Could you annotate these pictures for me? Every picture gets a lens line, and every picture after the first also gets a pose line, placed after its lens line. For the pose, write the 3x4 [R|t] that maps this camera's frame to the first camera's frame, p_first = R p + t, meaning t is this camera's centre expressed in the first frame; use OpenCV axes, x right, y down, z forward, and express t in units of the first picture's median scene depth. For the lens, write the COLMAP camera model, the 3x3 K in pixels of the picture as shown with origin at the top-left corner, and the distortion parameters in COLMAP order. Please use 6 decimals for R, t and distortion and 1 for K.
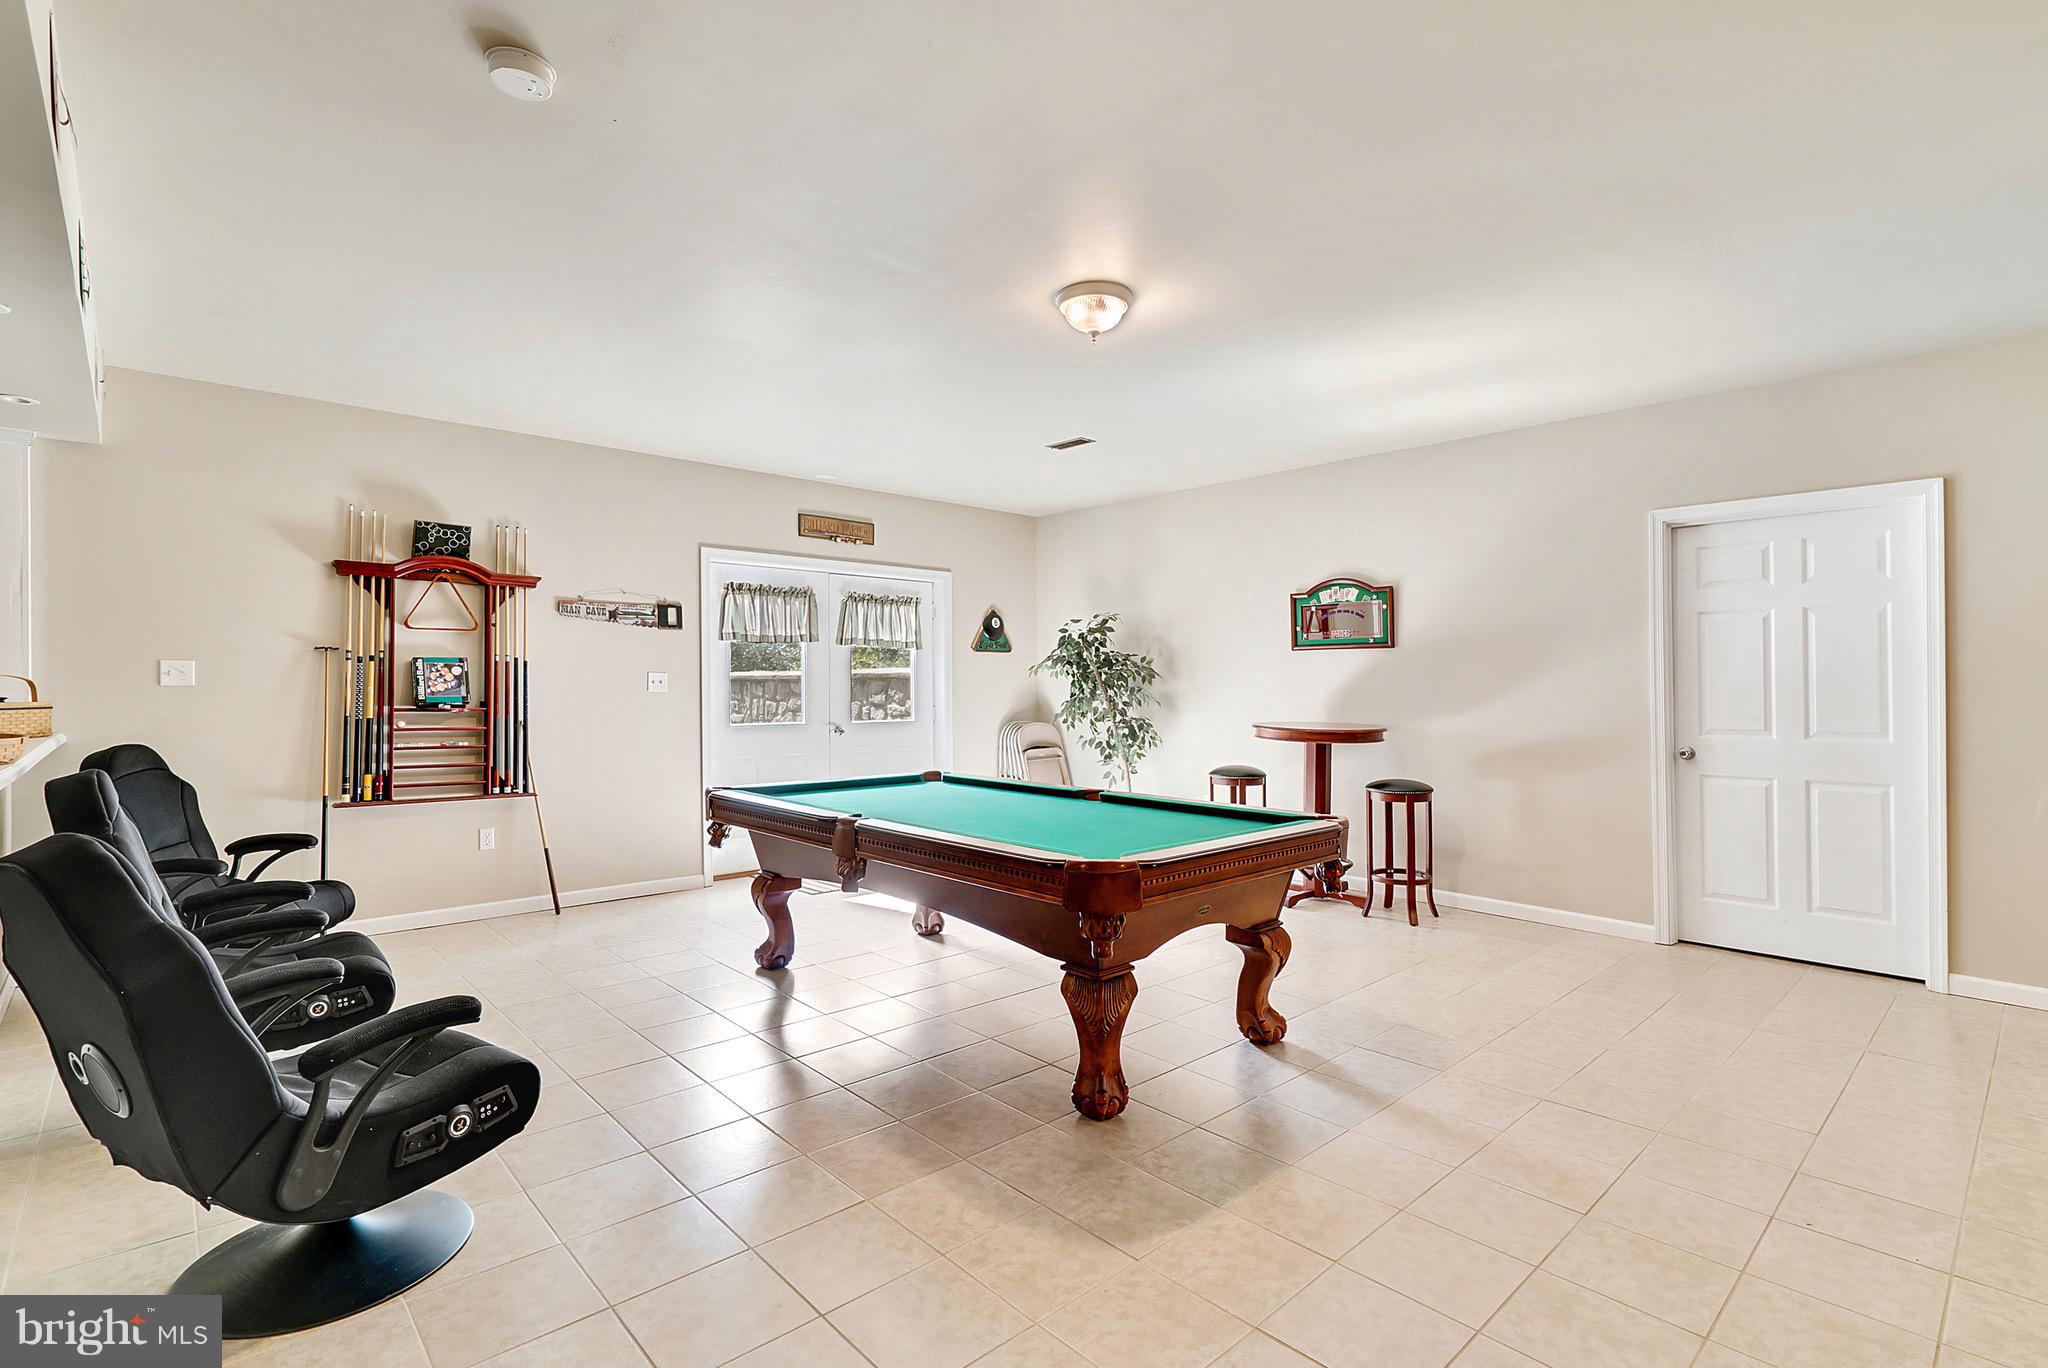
lens RADIAL K [[958.2, 0, 1025.0], [0, 958.2, 680.5], [0, 0, 1]] dist [0.002601, 0.002205]
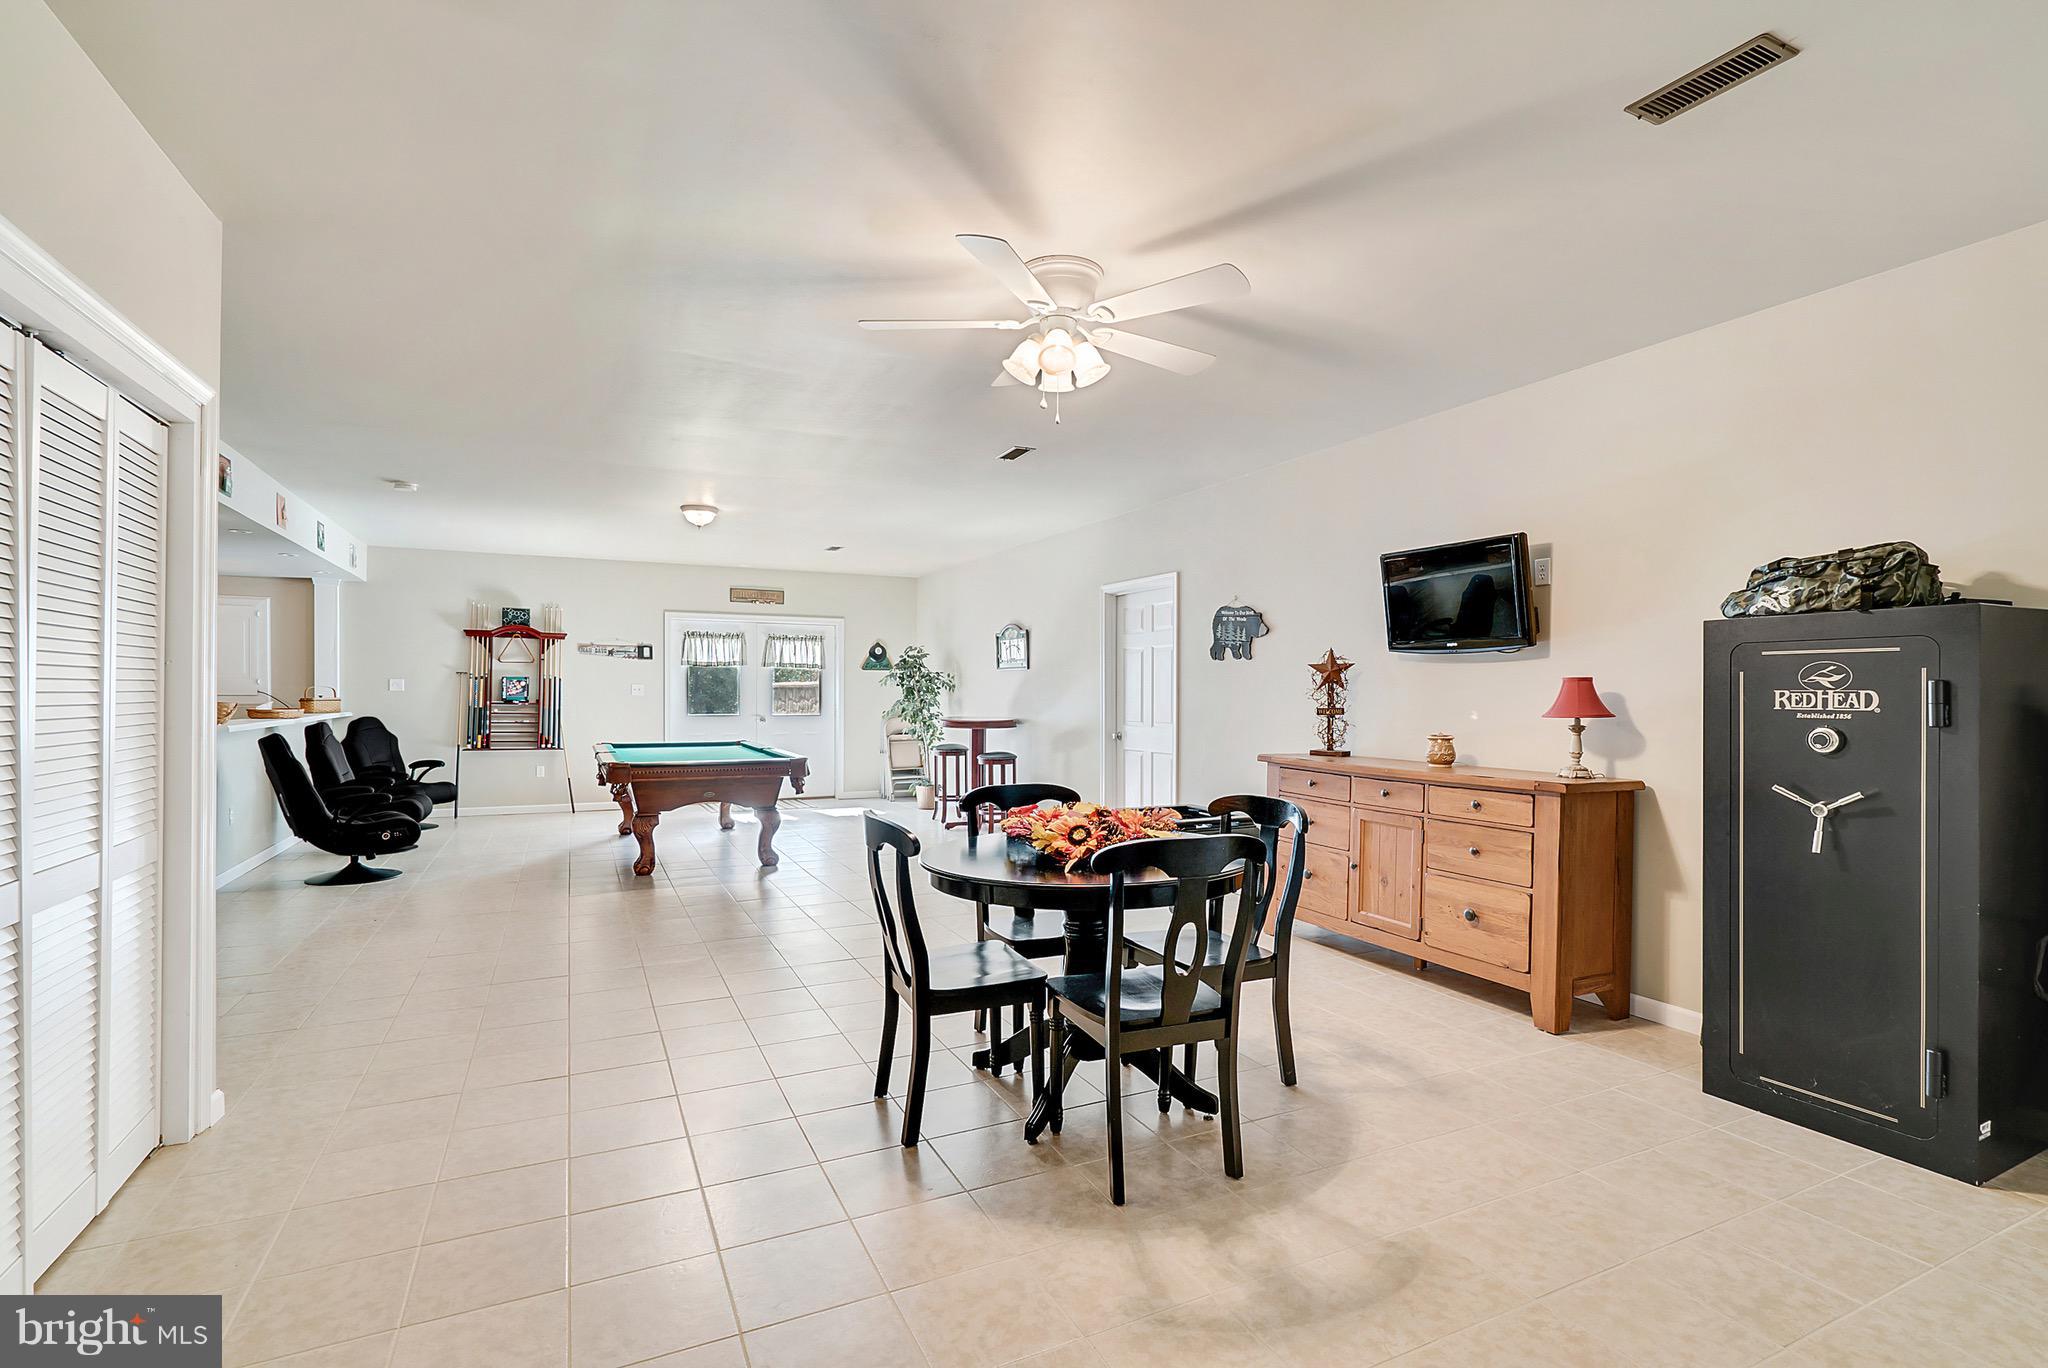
lens RADIAL K [[958.2, 0, 1030.9], [0, 958.2, 682.2], [0, 0, 1]] dist [0.002601, 0.002205]
pose [[0.955879, 0.000639, -0.293761, 0.941700], [-0.002307, 0.999983, -0.005331, -0.004702], [0.293752, 0.005774, 0.955864, -0.543659]]
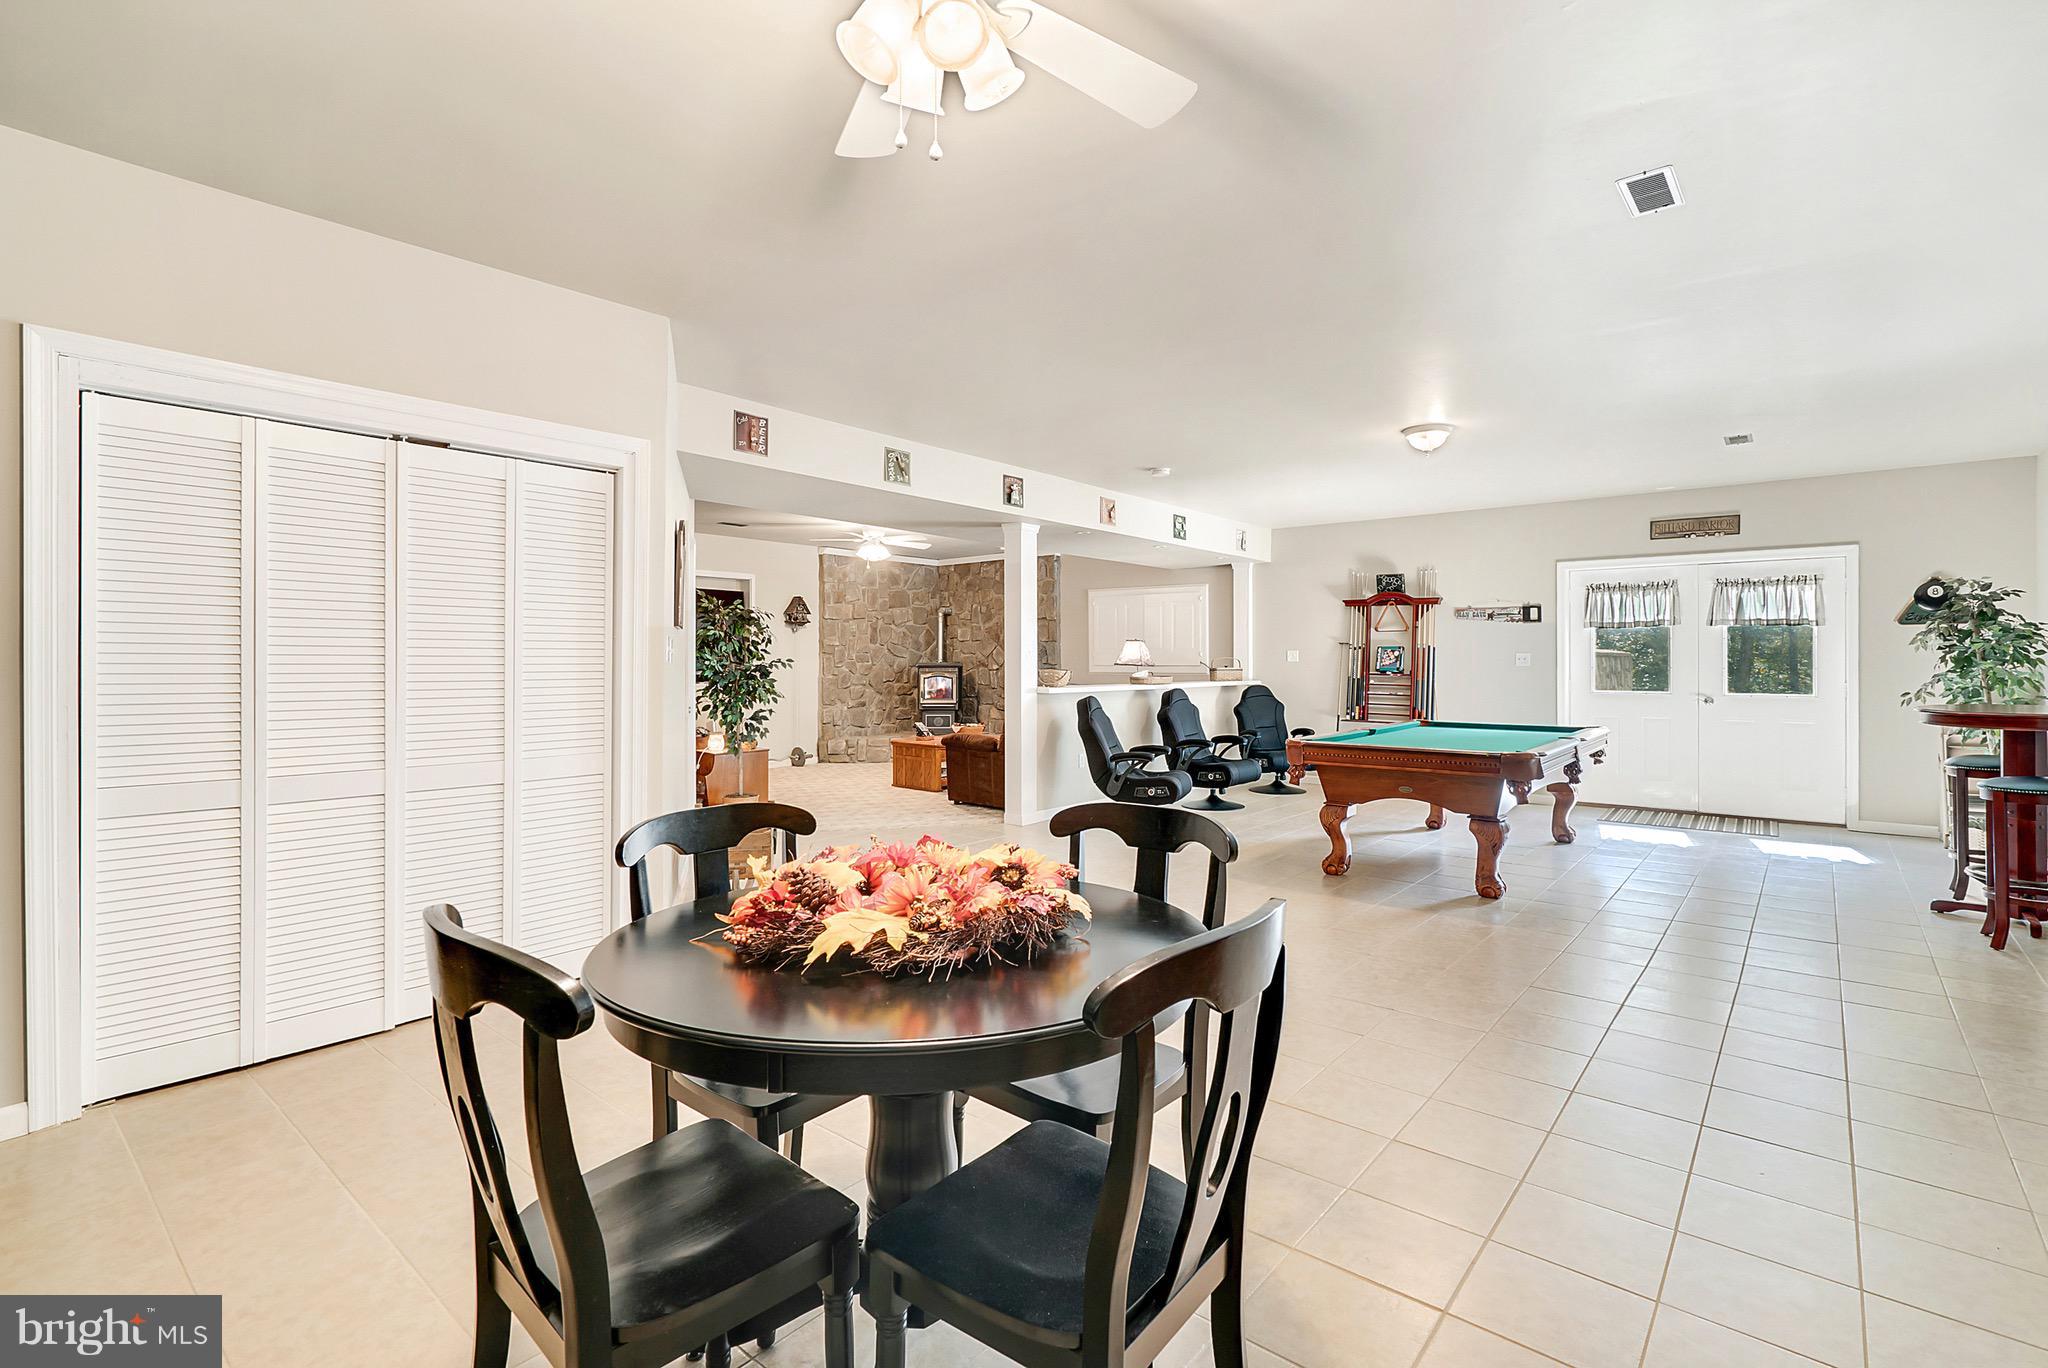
lens RADIAL K [[958.2, 0, 1018.5], [0, 958.2, 673.9], [0, 0, 1]] dist [0.002601, 0.002205]
pose [[0.113909, 0.012596, -0.993411, 1.124143], [0.004379, 0.999904, 0.013180, 0.001711], [0.993482, -0.005851, 0.113843, 0.069132]]
